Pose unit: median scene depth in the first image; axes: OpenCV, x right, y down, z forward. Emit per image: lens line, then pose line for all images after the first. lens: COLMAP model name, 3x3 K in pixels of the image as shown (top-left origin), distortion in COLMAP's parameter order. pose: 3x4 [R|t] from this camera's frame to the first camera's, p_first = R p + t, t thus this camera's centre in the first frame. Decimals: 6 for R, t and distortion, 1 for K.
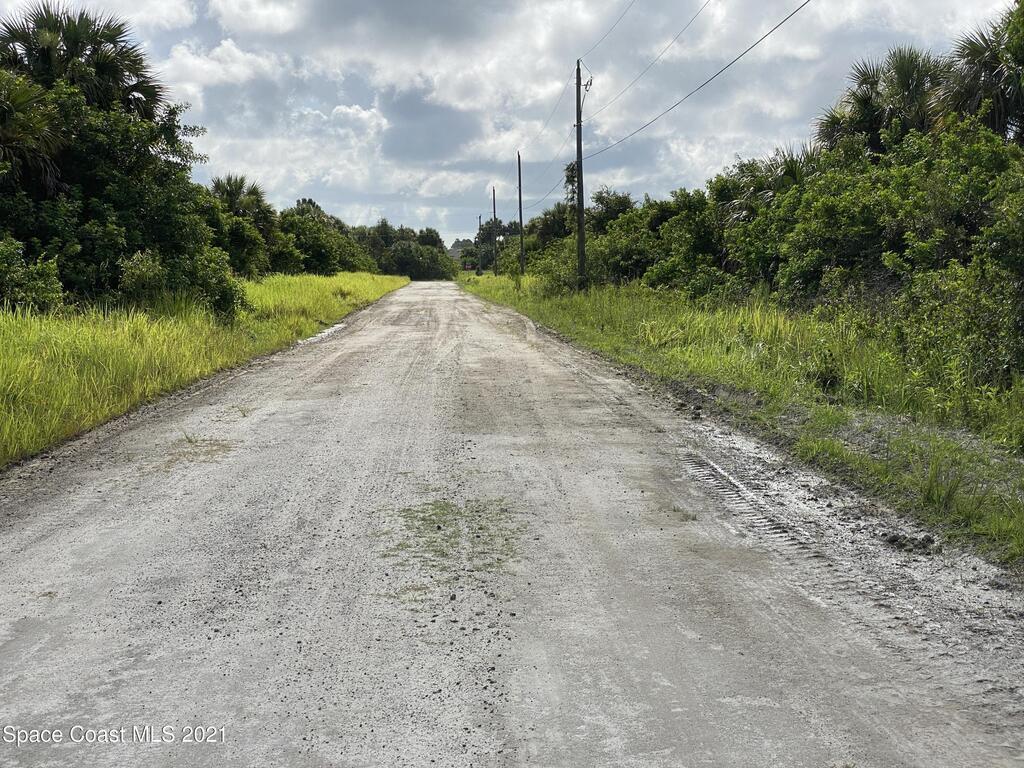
lens RADIAL K [[1503.8, 0, 511.4], [0, 1503.8, 359.2], [0, 0, 1]] dist [0.348908, -1.144215]
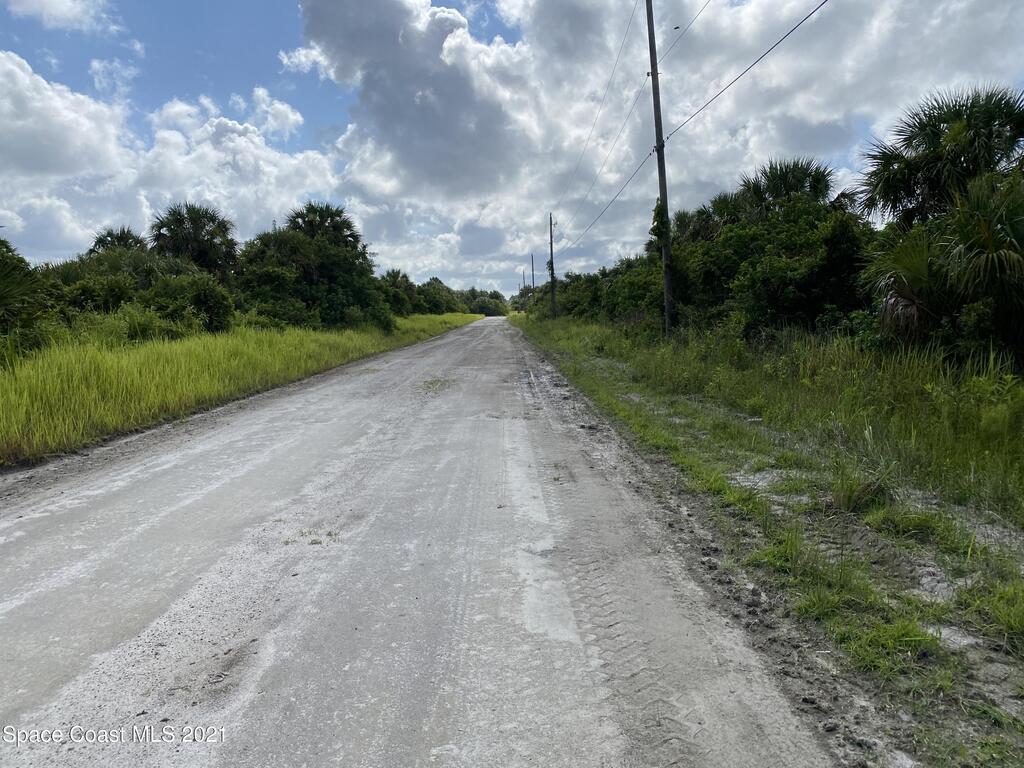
lens RADIAL K [[774.1, 0, 512.0], [0, 774.1, 384.0], [0, 0, 1]] dist [0.118661, -0.212433]
pose [[0.999021, -0.015175, -0.041564, 0.048308], [0.016627, 0.999255, 0.034815, 0.011855], [0.041004, -0.035472, 0.998529, -0.181808]]
